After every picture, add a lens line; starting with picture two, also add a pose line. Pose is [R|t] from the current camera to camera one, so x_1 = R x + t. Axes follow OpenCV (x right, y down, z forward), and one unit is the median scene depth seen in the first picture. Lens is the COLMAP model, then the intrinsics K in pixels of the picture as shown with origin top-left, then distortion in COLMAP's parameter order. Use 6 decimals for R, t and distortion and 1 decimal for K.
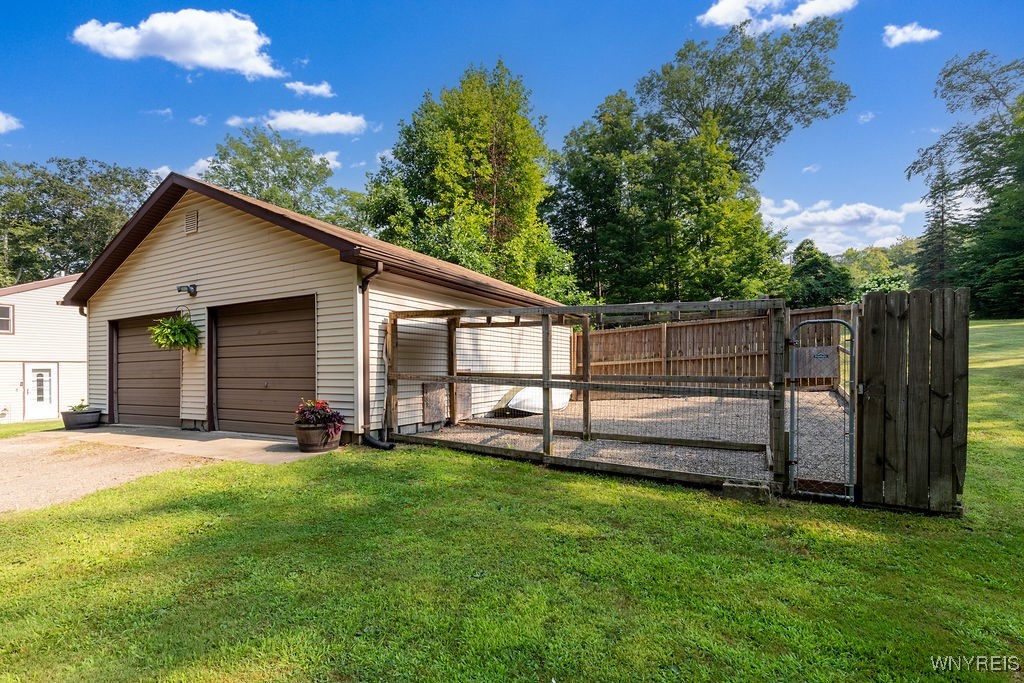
lens RADIAL K [[544.6, 0, 475.6], [0, 544.6, 368.0], [0, 0, 1]] dist [0.001167, 0.001923]
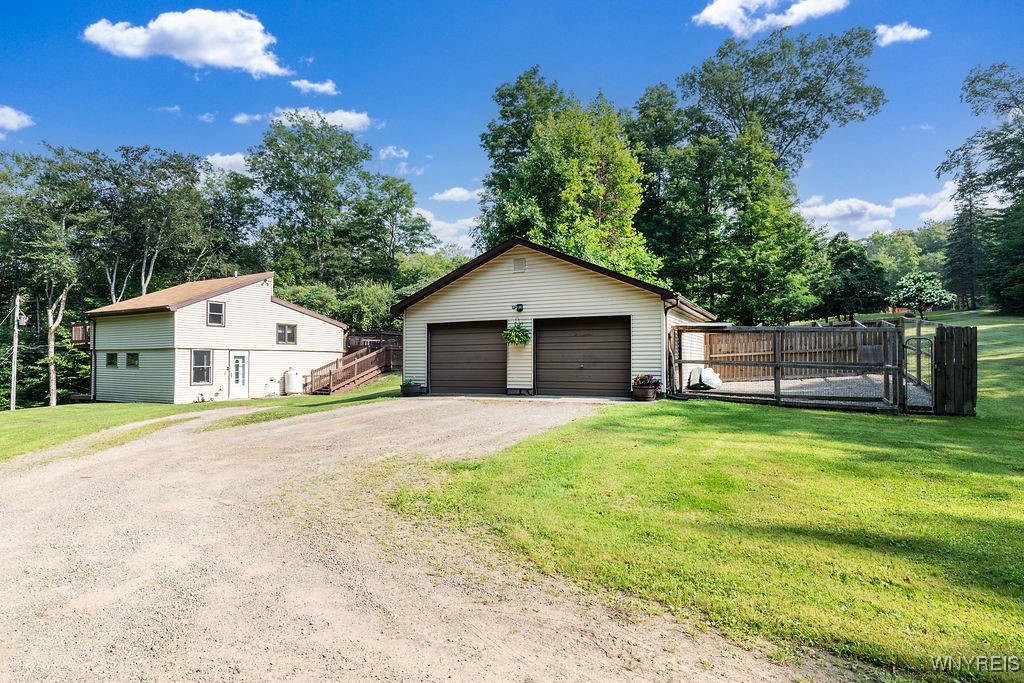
lens RADIAL K [[594.2, 0, 512.0], [0, 594.2, 341.5], [0, 0, 1]] dist [-0.000981, -0.002987]
pose [[0.998873, 0.007634, 0.046846, -0.083630], [-0.006308, 0.999577, -0.028394, 0.000919], [-0.047043, 0.028066, 0.998499, -0.099651]]
